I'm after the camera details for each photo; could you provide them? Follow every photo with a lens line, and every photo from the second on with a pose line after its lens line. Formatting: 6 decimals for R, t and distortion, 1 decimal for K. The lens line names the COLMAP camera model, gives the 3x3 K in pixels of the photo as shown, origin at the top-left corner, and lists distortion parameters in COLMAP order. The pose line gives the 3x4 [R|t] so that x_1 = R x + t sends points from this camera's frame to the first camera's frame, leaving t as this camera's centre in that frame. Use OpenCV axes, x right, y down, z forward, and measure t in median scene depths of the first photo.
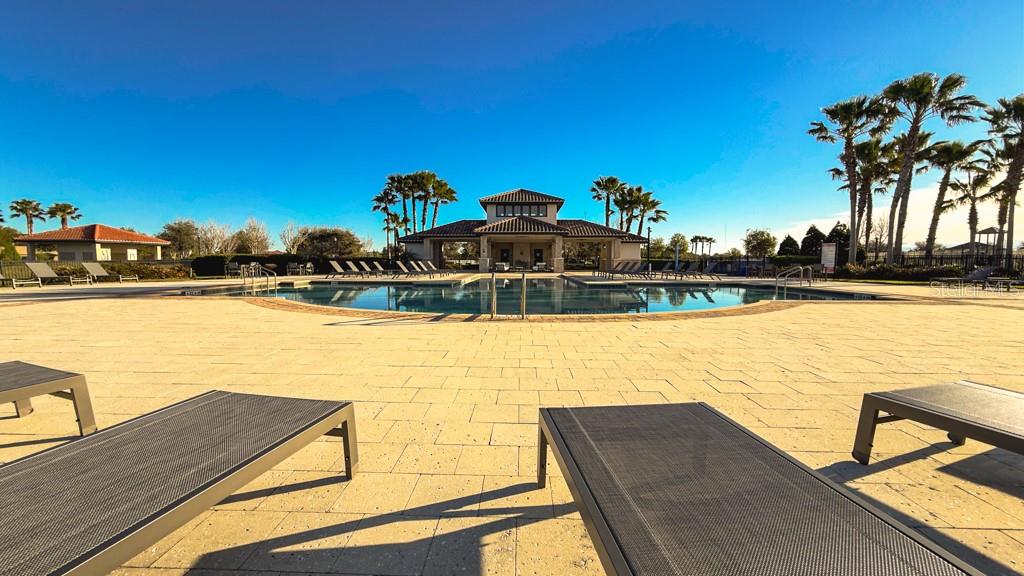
lens RADIAL K [[416.8, 0, 512.0], [0, 416.8, 288.0], [0, 0, 1]] dist [-0.000887, -0.000121]
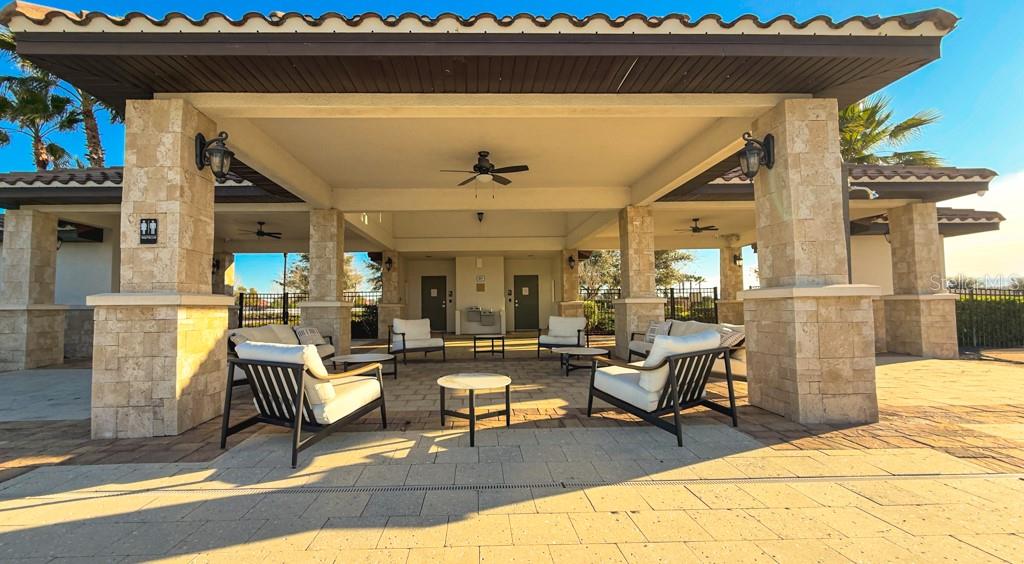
lens RADIAL K [[418.6, 0, 484.4], [0, 418.6, 283.7], [0, 0, 1]] dist [-0.000590, -0.000065]
pose [[0.998748, -0.014879, 0.047750, 0.012342], [0.020604, 0.992349, -0.121731, -0.055442], [-0.045574, 0.122562, 0.991414, 0.829396]]
